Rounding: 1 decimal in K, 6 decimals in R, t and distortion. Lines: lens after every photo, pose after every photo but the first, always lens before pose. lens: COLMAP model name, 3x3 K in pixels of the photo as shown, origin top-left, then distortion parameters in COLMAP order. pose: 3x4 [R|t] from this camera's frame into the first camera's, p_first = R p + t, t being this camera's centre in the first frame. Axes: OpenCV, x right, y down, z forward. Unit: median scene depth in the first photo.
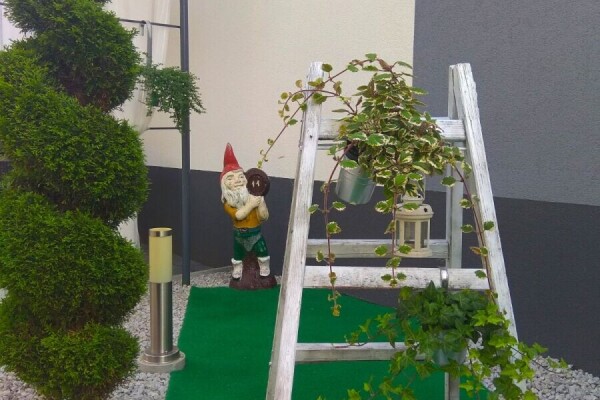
lens RADIAL K [[592.3, 0, 291.3], [0, 592.3, 219.6], [0, 0, 1]] dist [0.115293, -0.184766]
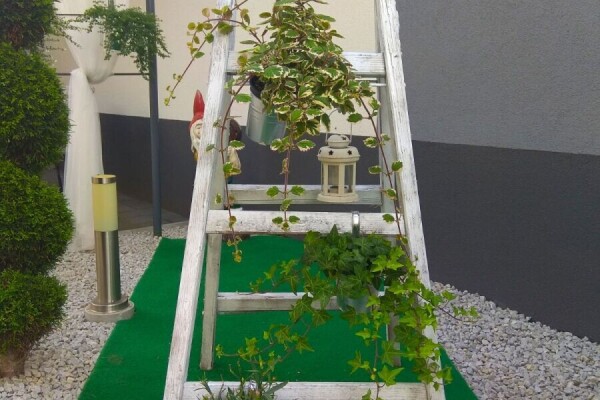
lens RADIAL K [[592.3, 0, 291.3], [0, 592.3, 219.6], [0, 0, 1]] dist [0.115293, -0.184766]
pose [[0.999751, 0.004449, -0.021875, 0.161533], [-0.002834, 0.997306, 0.073294, 0.022056], [0.022142, -0.073214, 0.997070, 0.054559]]
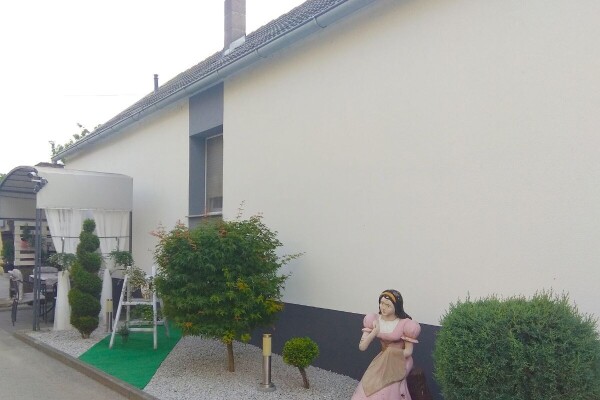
lens RADIAL K [[592.3, 0, 291.3], [0, 592.3, 219.6], [0, 0, 1]] dist [0.115293, -0.184766]
pose [[0.997100, -0.019749, -0.073498, 2.023815], [0.007419, 0.986368, -0.164389, 0.249605], [0.075743, 0.163367, 0.983654, -4.586940]]
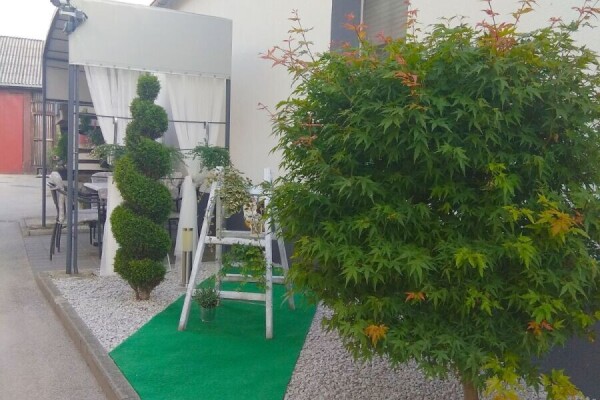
lens RADIAL K [[592.3, 0, 291.3], [0, 592.3, 219.6], [0, 0, 1]] dist [0.115293, -0.184766]
pose [[0.969203, 0.033328, -0.243998, 1.073737], [-0.043482, 0.998393, -0.036347, 0.079211], [0.242394, 0.045837, 0.969094, -1.645493]]
